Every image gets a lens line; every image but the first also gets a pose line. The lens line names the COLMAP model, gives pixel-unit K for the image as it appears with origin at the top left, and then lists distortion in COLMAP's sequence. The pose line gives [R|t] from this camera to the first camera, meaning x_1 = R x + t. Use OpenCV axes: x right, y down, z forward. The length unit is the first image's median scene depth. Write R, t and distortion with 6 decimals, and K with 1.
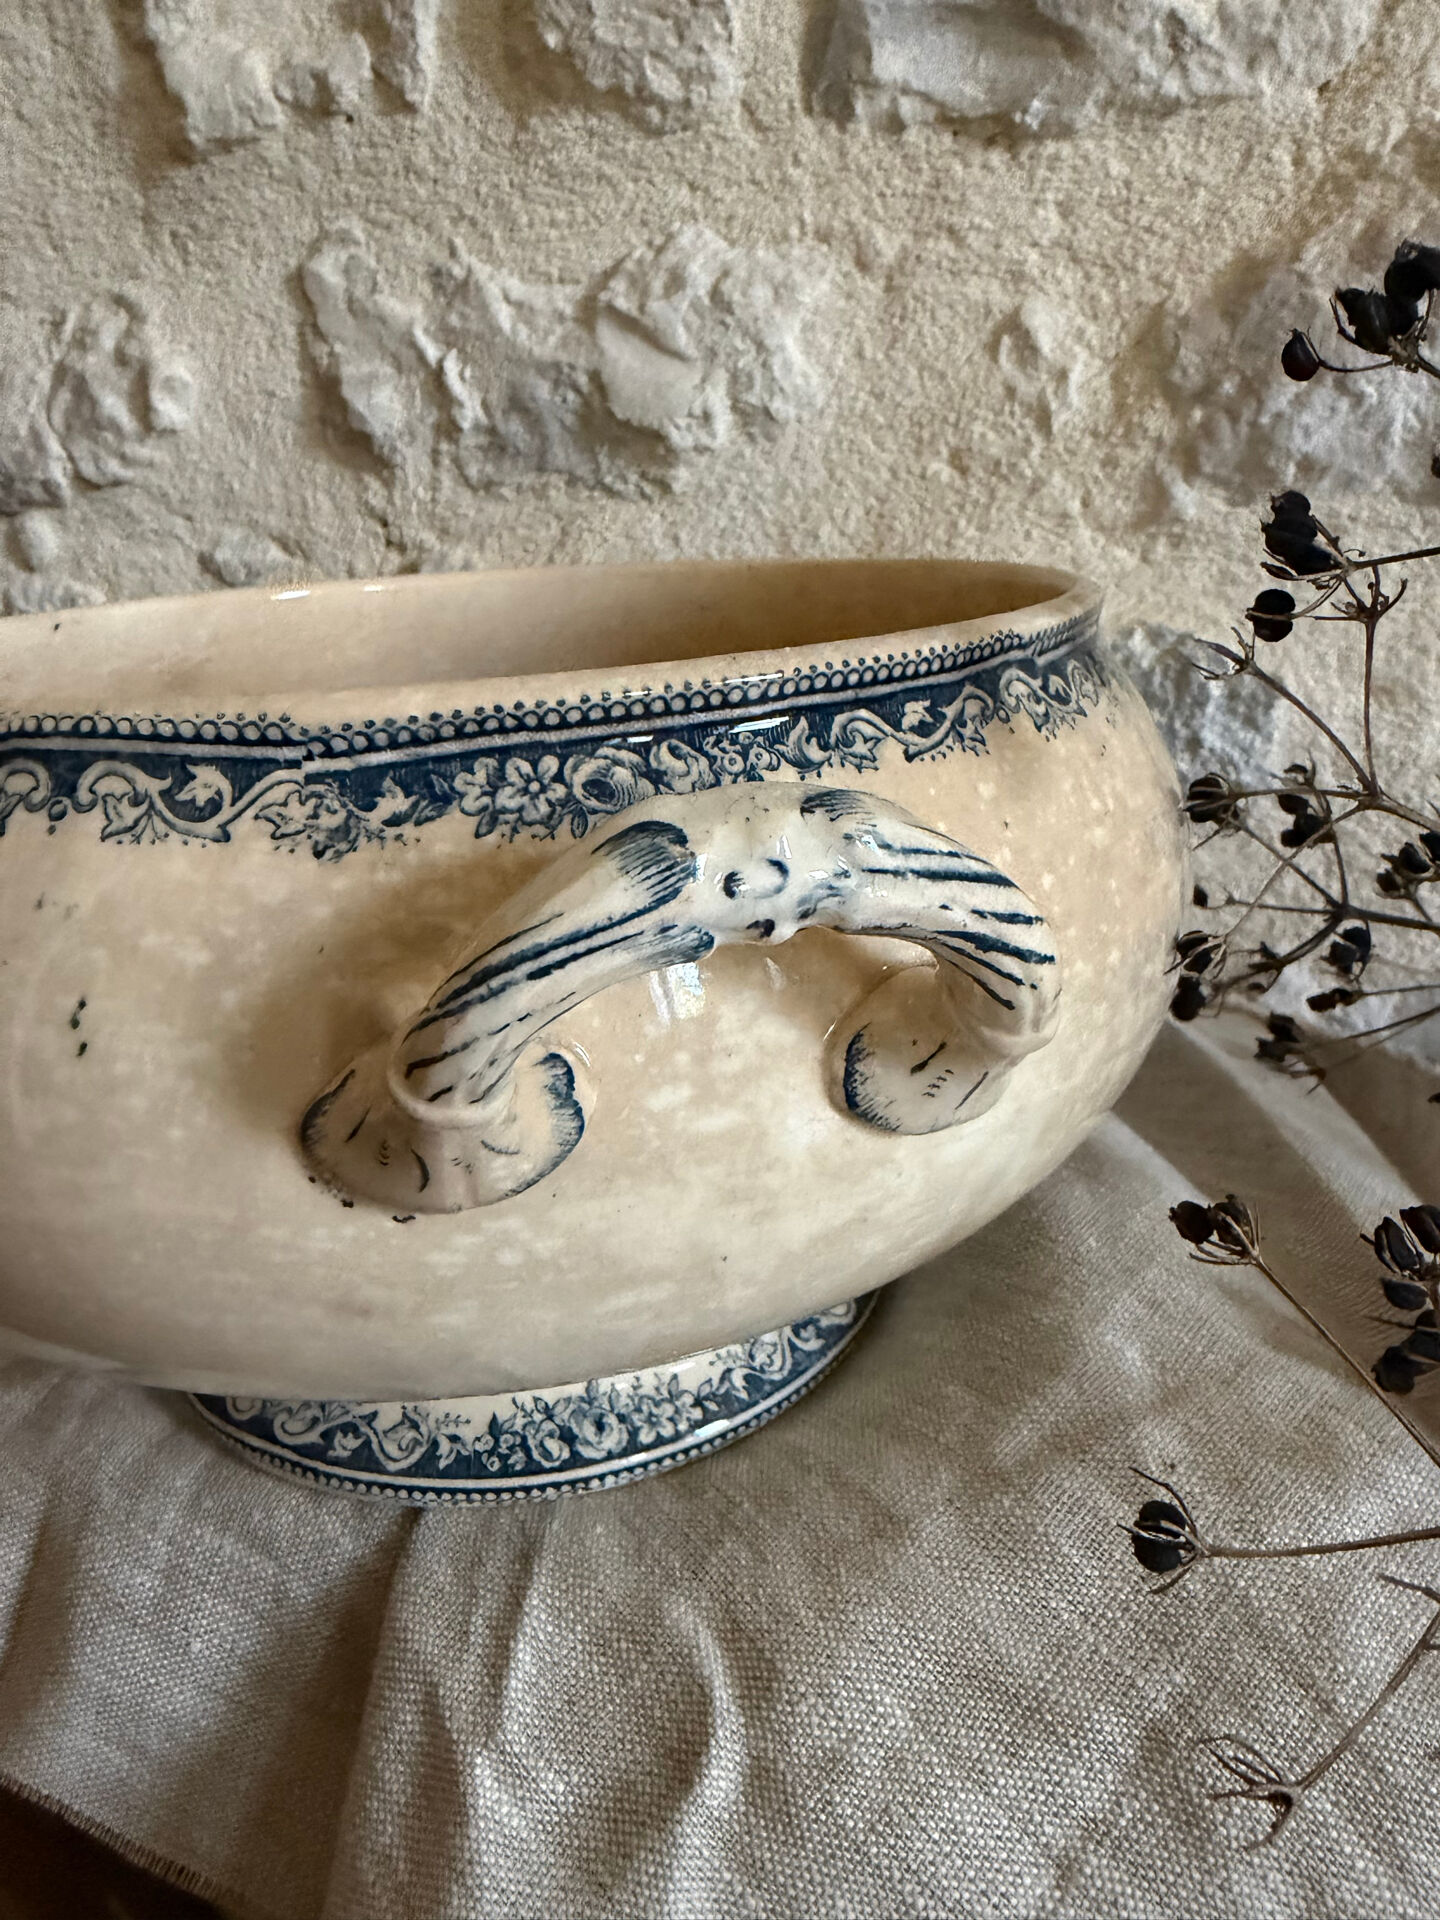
lens RADIAL K [[1380.0, 0, 735.3], [0, 1380.0, 824.2], [0, 0, 1]] dist [-0.009051, 0.021123]
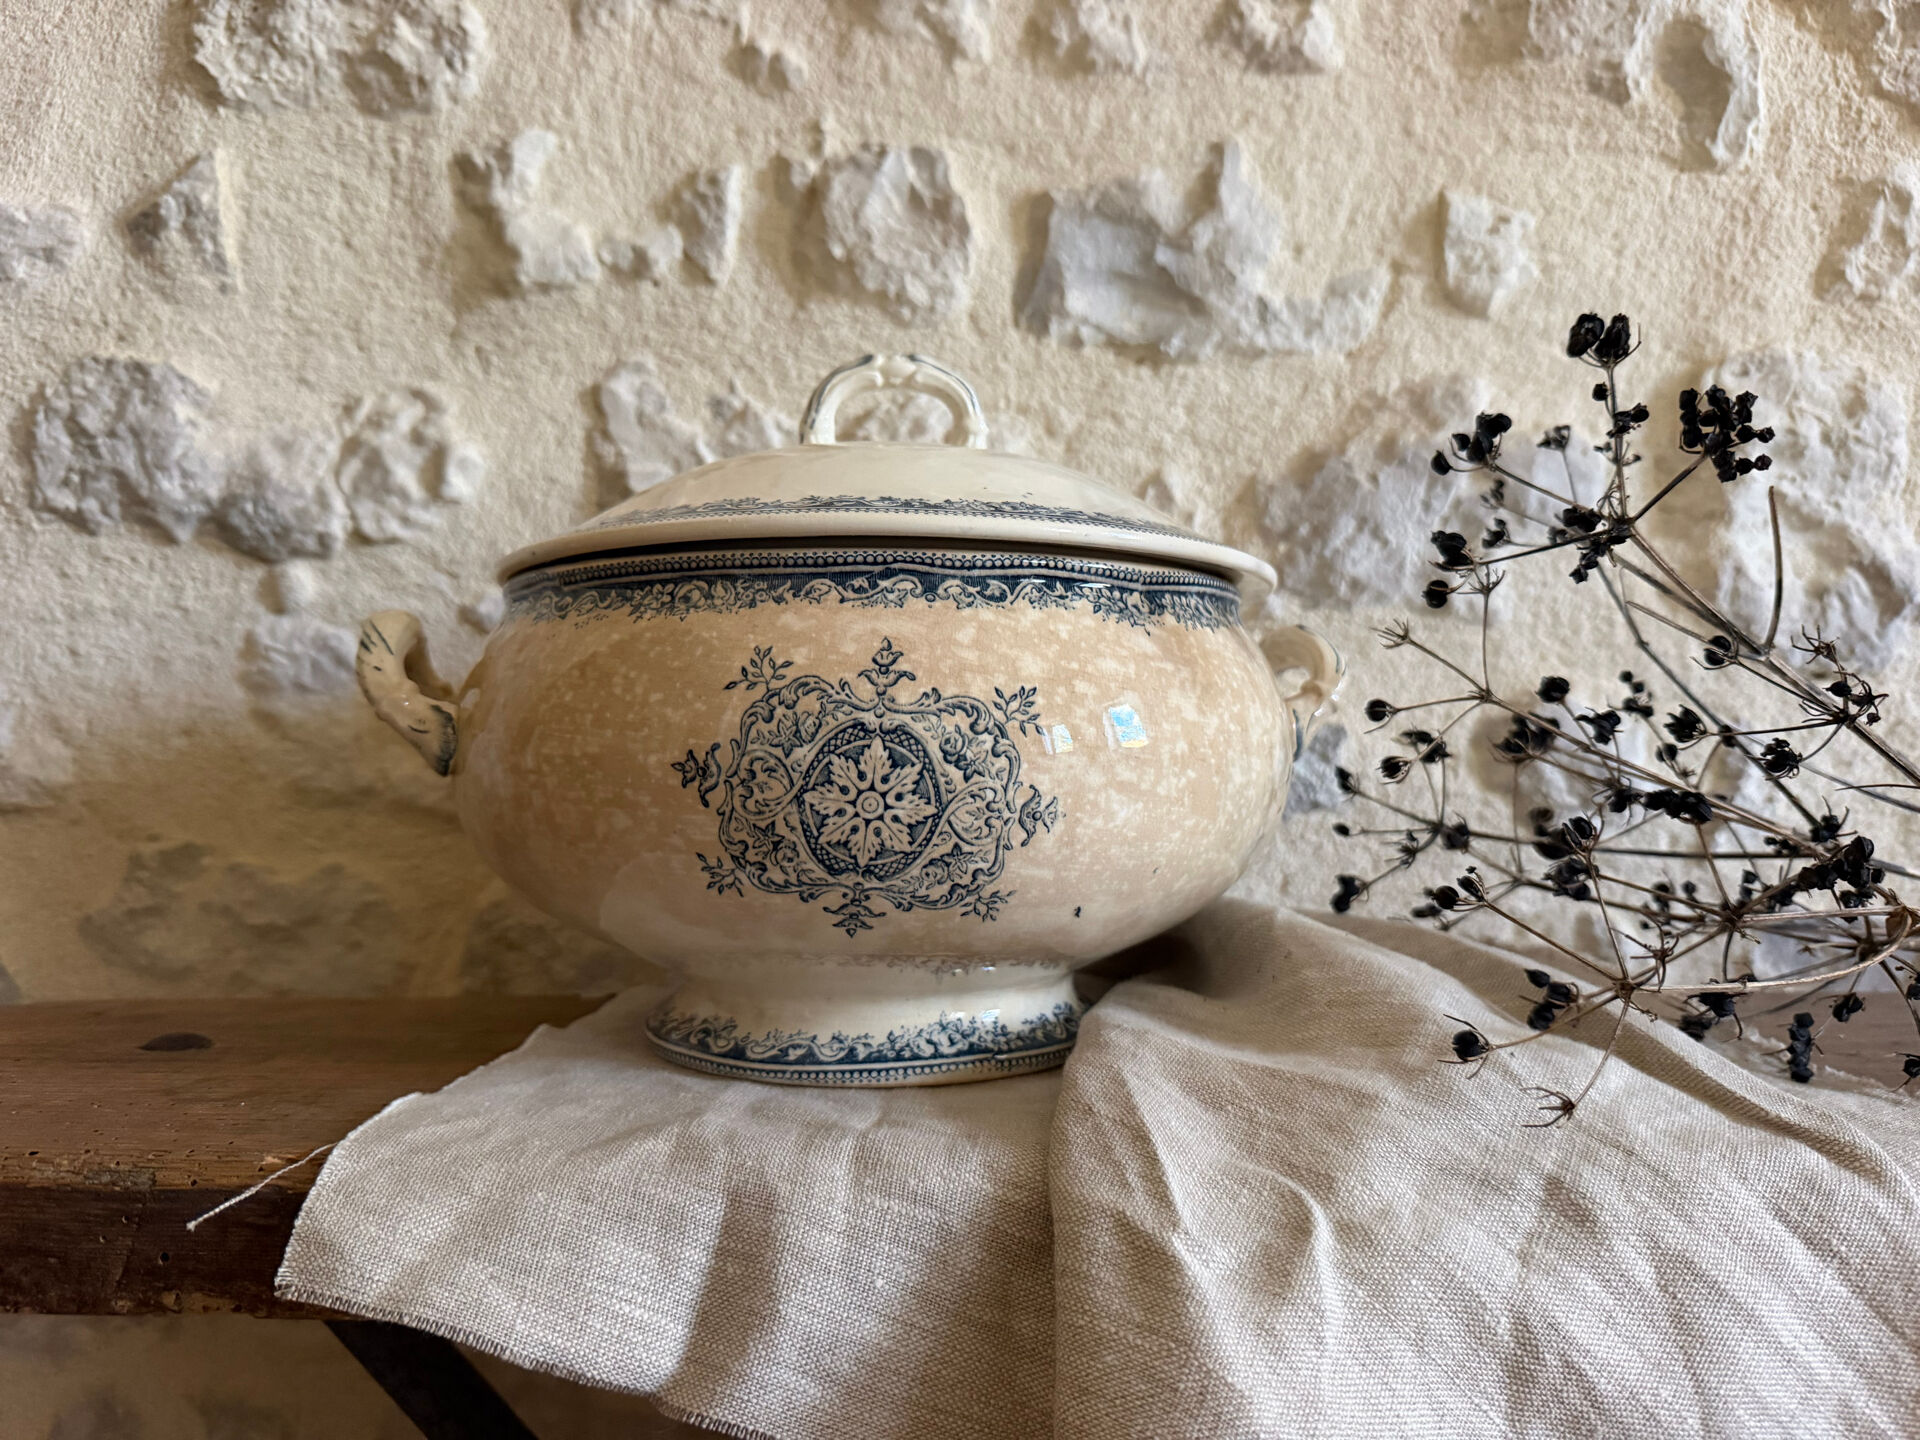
lens RADIAL K [[1384.3, 0, 945.6], [0, 1384.3, 723.9], [0, 0, 1]] dist [0.111871, -0.203998]
pose [[0.953983, 0.055655, 0.294650, -0.409537], [0.015116, 0.972449, -0.232625, 0.213632], [-0.299479, 0.226374, 0.926859, -0.219293]]
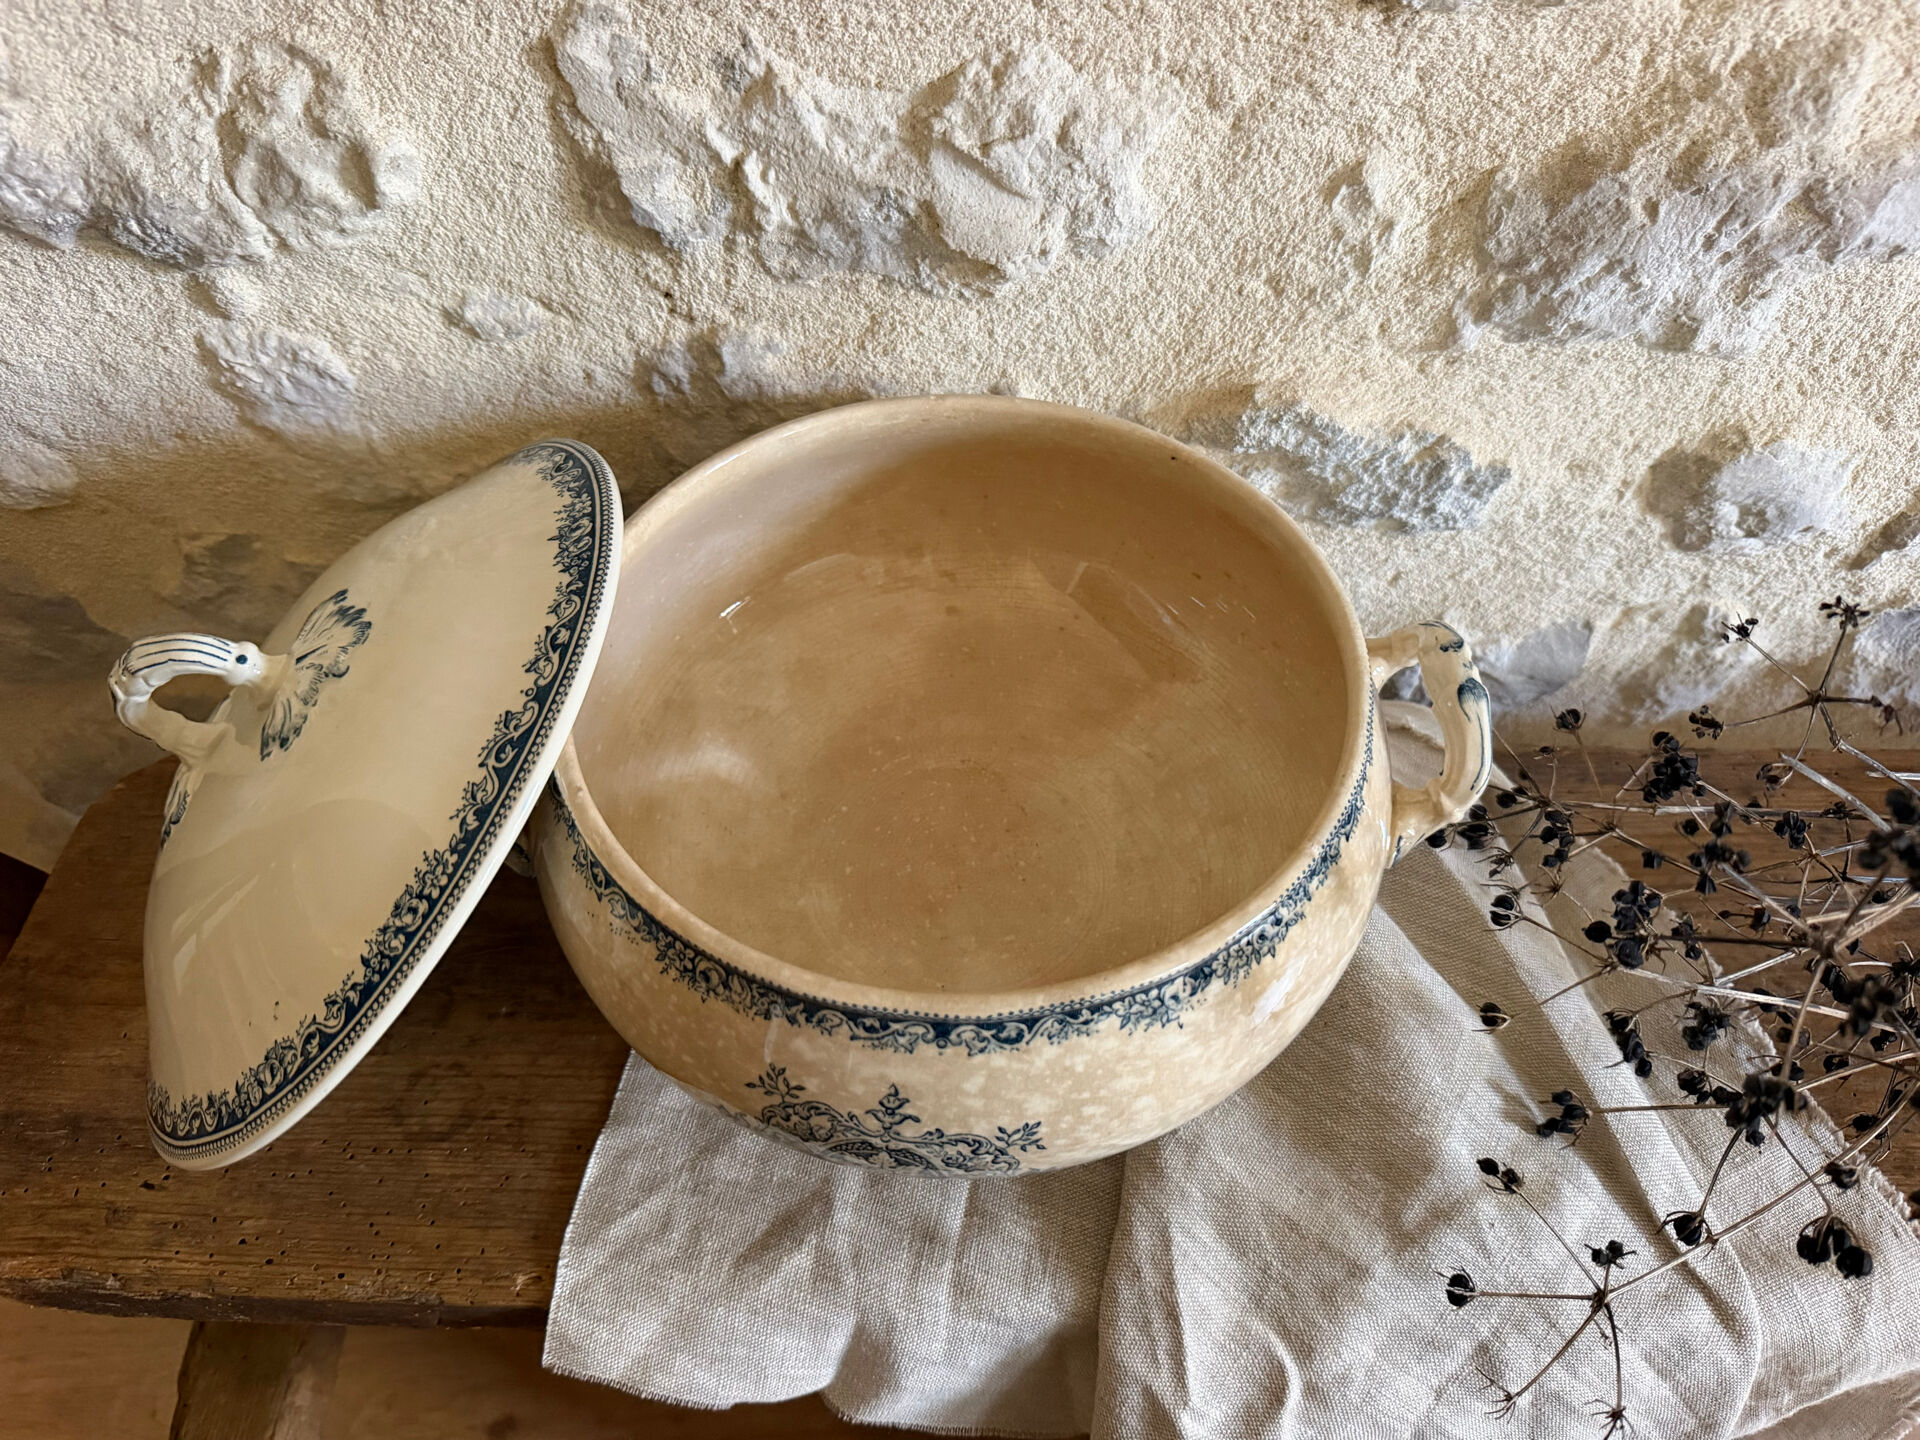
lens RADIAL K [[1413.7, 0, 960.2], [0, 1413.7, 715.0], [0, 0, 1]] dist [-0.039670, 0.019425]
pose [[0.964718, -0.167421, 0.203198, -0.348261], [0.005950, 0.785444, 0.618904, -0.672737], [-0.263218, -0.595858, 0.758728, 0.043370]]
